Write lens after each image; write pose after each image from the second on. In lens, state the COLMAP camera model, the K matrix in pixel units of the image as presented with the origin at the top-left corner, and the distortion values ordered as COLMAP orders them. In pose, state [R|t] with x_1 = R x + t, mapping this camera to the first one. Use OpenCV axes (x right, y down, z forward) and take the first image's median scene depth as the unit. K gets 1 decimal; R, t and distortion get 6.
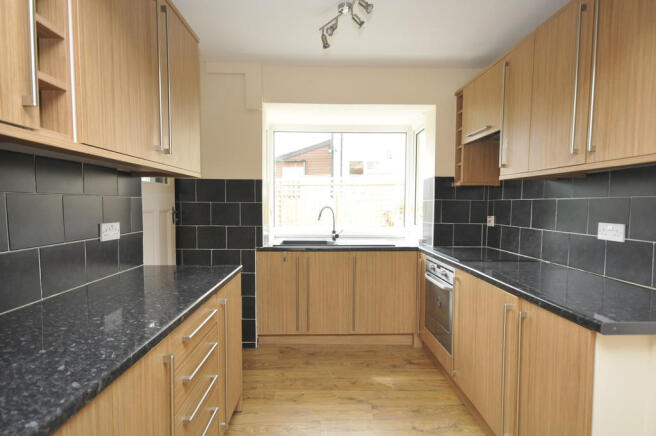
lens RADIAL K [[345.7, 0, 329.5], [0, 345.7, 224.3], [0, 0, 1]] dist [0.001471, 0.000209]
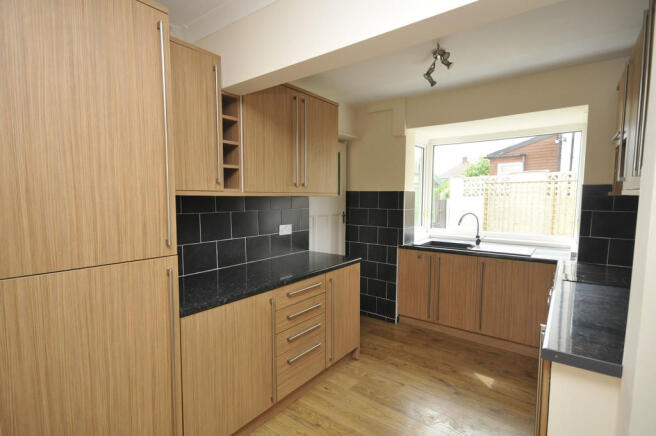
lens RADIAL K [[324.9, 0, 327.8], [0, 324.9, 222.3], [0, 0, 1]] dist [-0.000277, -0.000027]
pose [[0.773986, 0.046786, -0.631472, 0.338048], [-0.034584, 0.998901, 0.031621, -0.044822], [0.632257, -0.002635, 0.774754, -0.082241]]
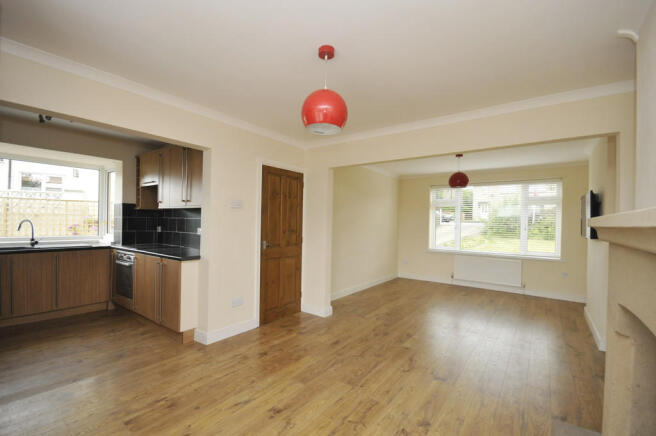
lens RADIAL K [[289.3, 0, 328.0], [0, 289.3, 223.7], [0, 0, 1]] dist [-0.000014, -0.000649]
pose [[0.618281, 0.002474, 0.785953, -0.183928], [0.032413, 0.999064, -0.028644, 0.034631], [-0.785289, 0.043185, 0.617622, -0.656687]]
